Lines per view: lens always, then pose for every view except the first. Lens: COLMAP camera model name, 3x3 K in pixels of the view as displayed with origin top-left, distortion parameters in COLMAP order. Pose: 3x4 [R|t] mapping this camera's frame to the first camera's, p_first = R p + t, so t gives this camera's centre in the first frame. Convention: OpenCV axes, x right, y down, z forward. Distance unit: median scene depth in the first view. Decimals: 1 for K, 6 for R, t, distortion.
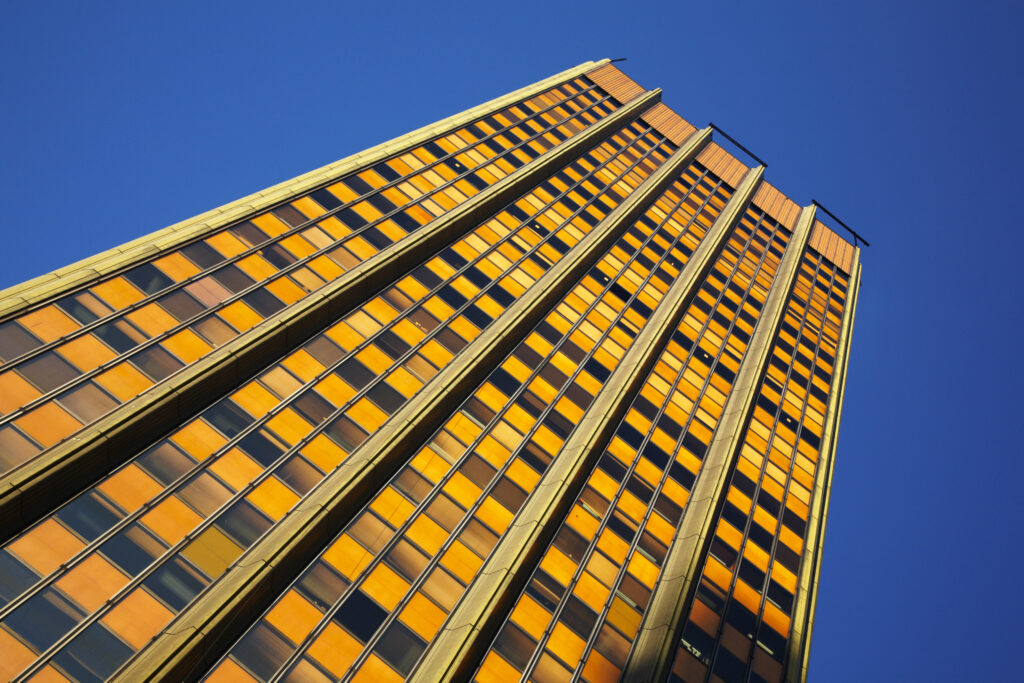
lens RADIAL K [[1297.2, 0, 477.8], [0, 1297.2, 349.6], [0, 0, 1]] dist [0.130335, 0.000000]
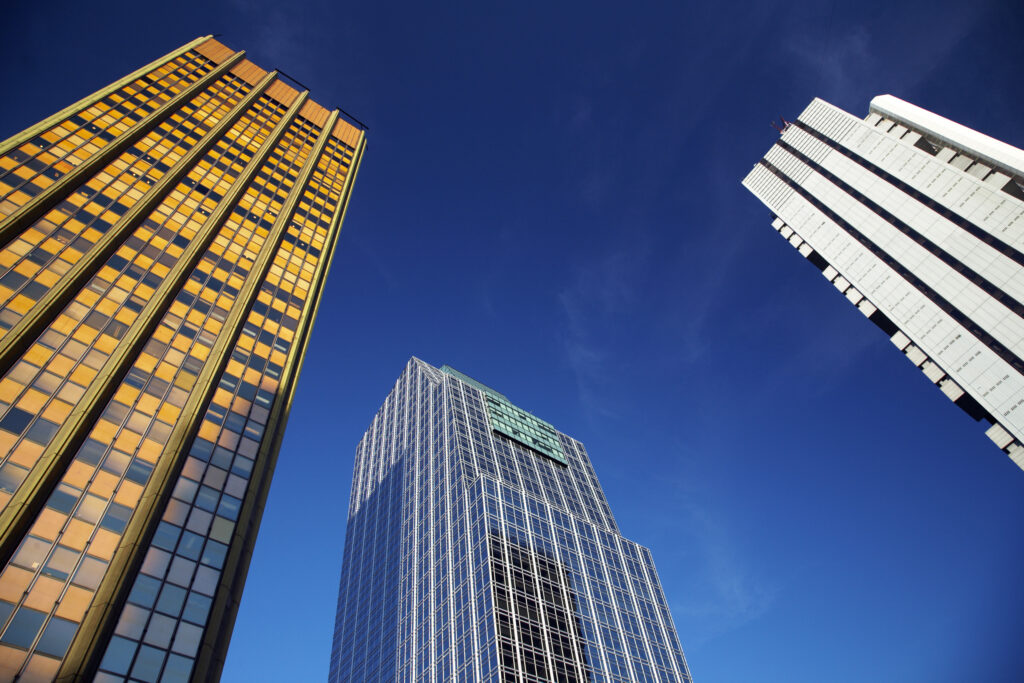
lens RADIAL K [[695.8, 0, 517.1], [0, 695.8, 337.1], [0, 0, 1]] dist [-0.118037, 0.054548]
pose [[0.931298, -0.187385, 0.312365, 0.180751], [0.098146, 0.954904, 0.280223, -0.066878], [-0.350788, -0.230314, 0.907691, -0.073580]]
